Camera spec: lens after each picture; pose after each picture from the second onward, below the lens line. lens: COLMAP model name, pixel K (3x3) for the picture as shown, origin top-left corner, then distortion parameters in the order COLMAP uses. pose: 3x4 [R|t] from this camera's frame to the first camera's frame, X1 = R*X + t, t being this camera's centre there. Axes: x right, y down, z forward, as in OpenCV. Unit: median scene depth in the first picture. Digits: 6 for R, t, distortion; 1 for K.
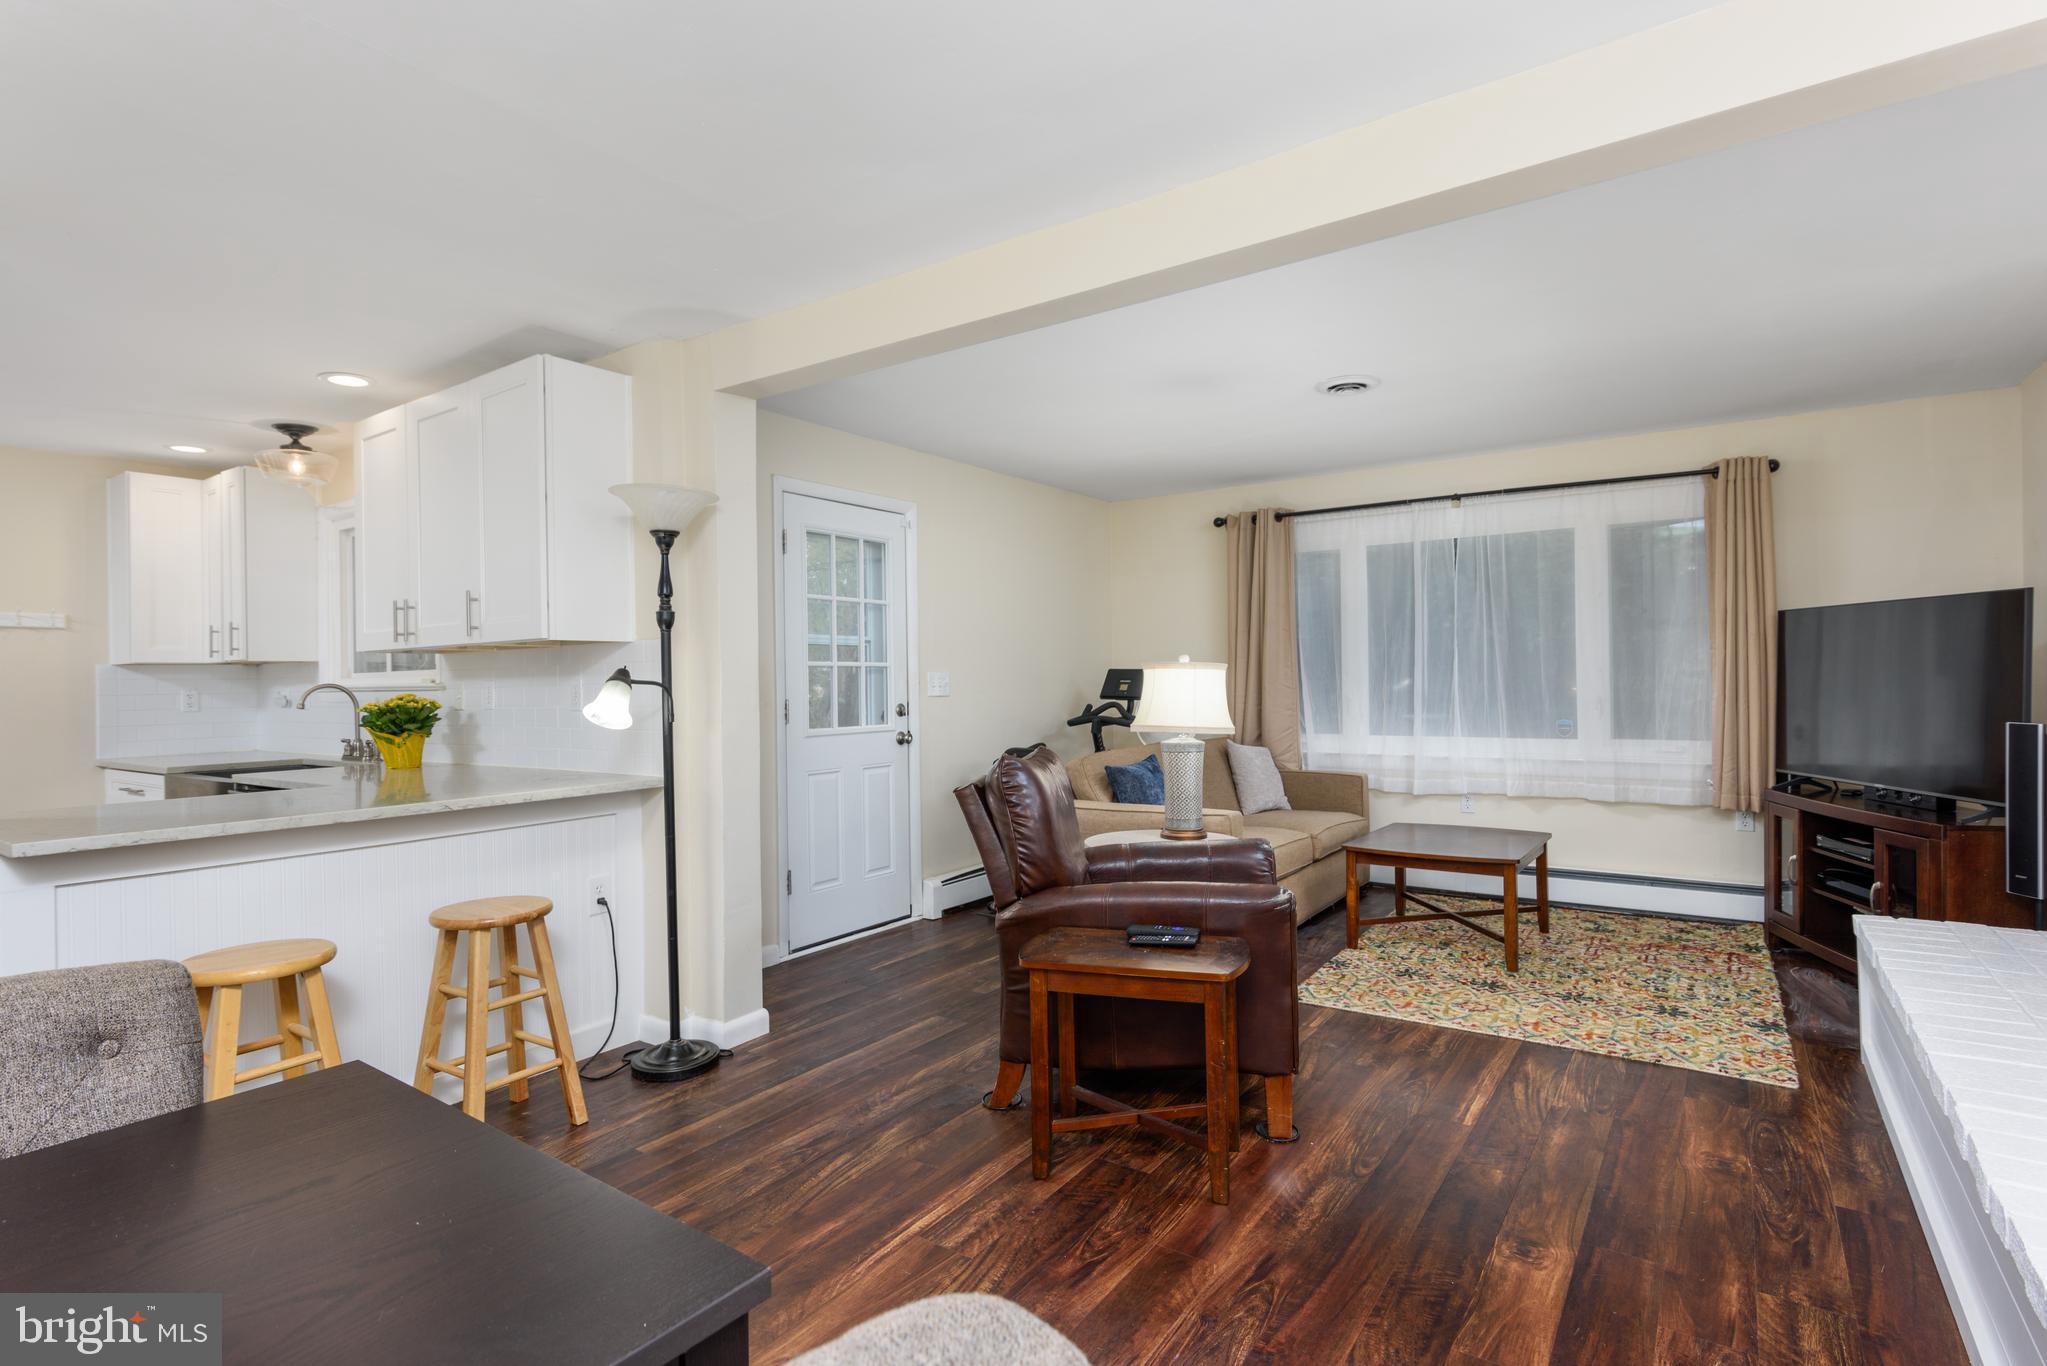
lens RADIAL K [[994.1, 0, 1023.5], [0, 994.1, 683.0], [0, 0, 1]] dist [-0.000998, -0.000220]
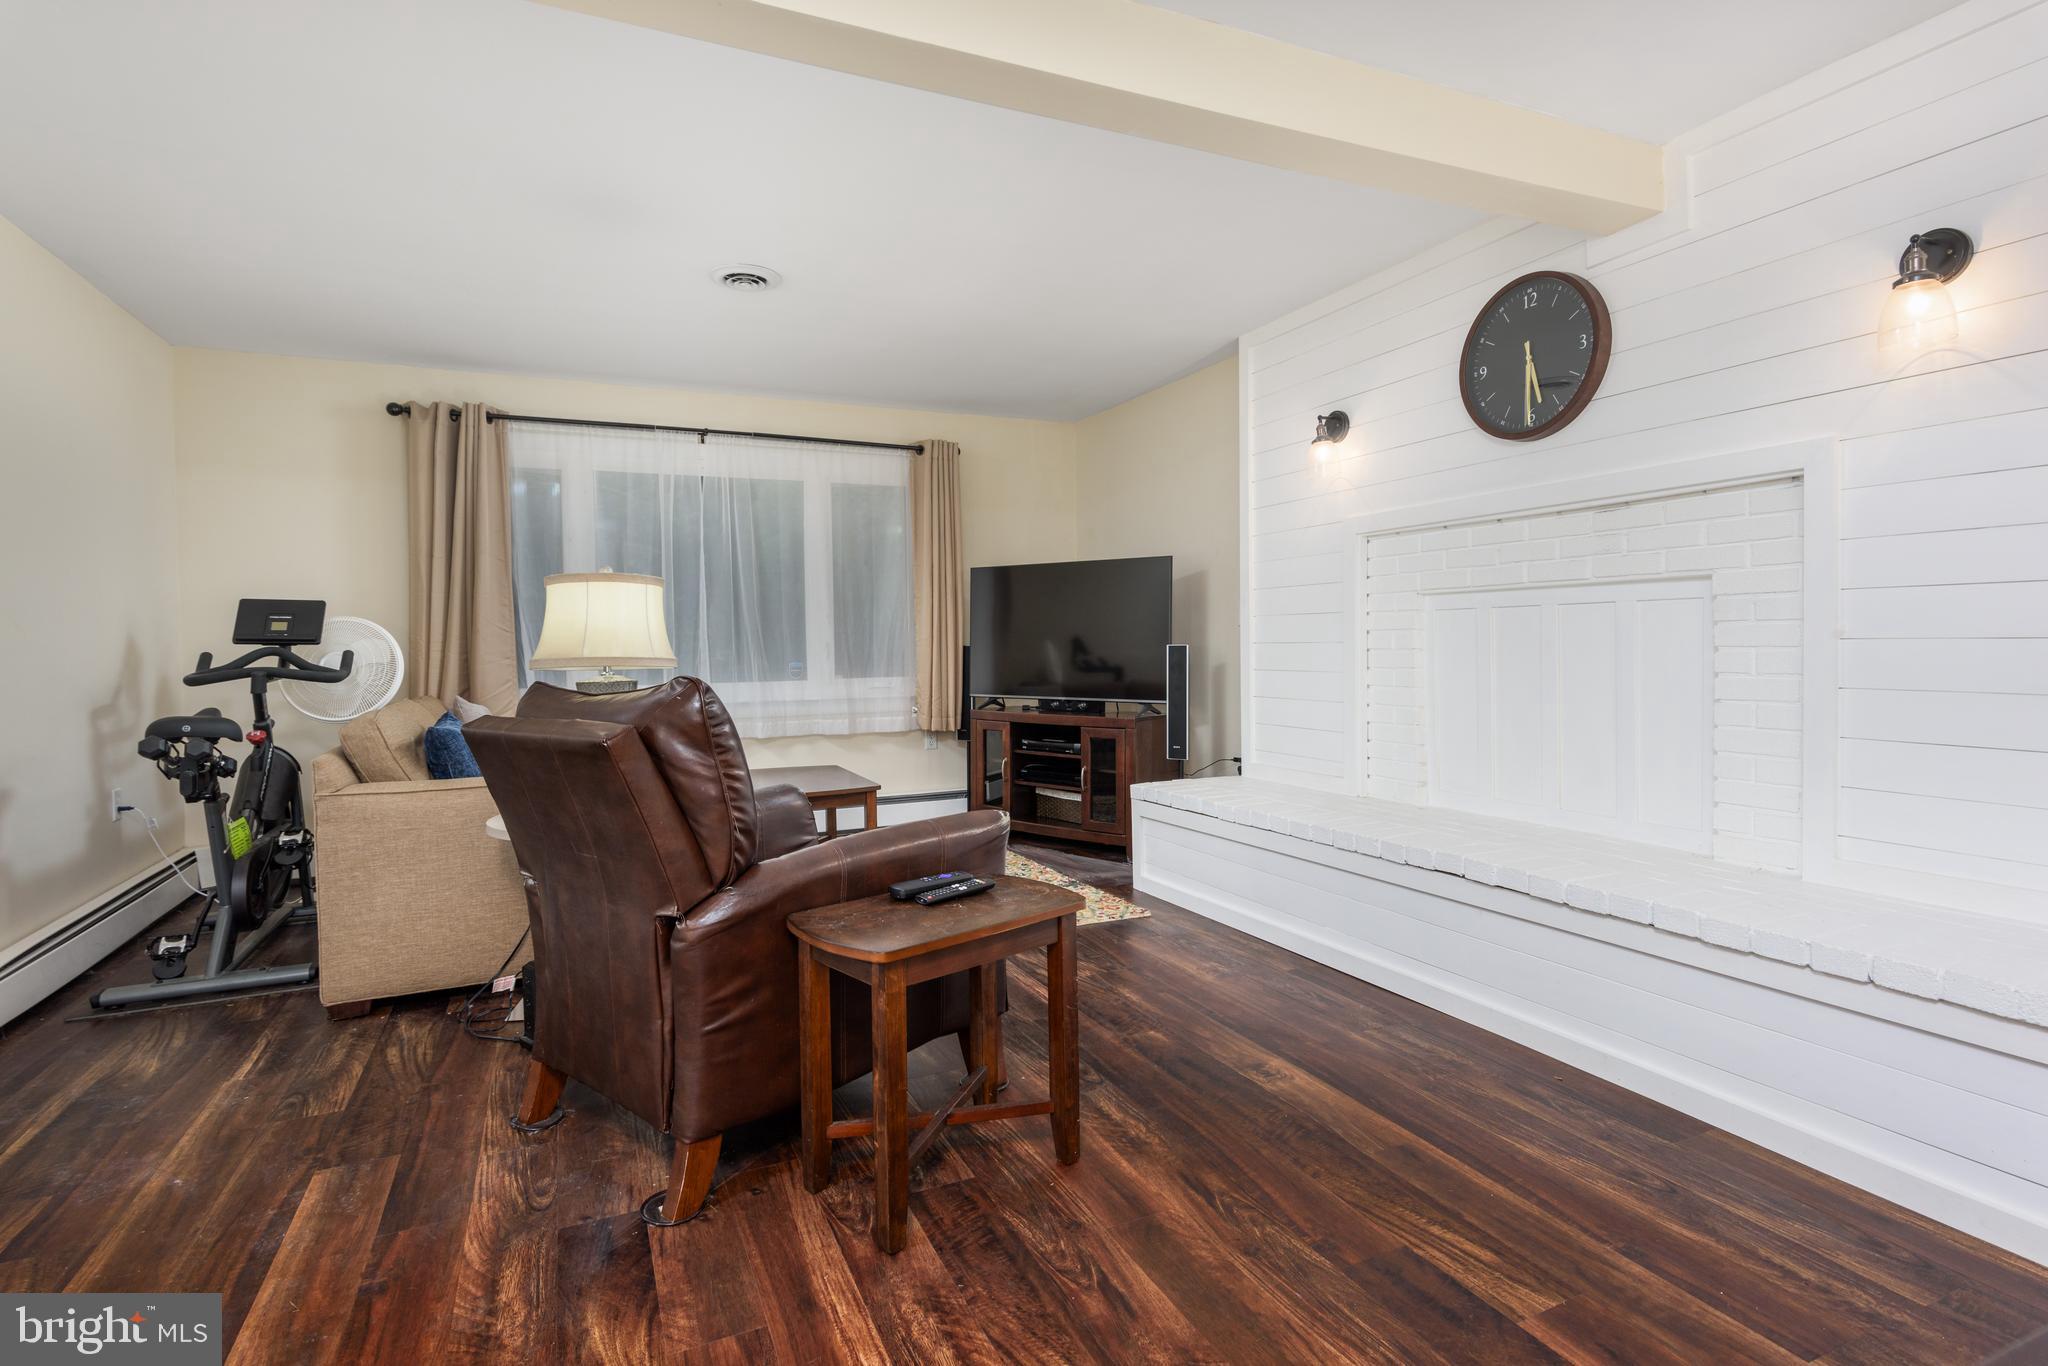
lens RADIAL K [[1003.8, 0, 1005.6], [0, 1003.8, 678.4], [0, 0, 1]] dist [0.000635, -0.000415]
pose [[0.514400, -0.023545, 0.857227, -0.293577], [0.008864, 0.999716, 0.022140, 0.036887], [-0.857505, -0.003790, 0.514462, 0.296982]]
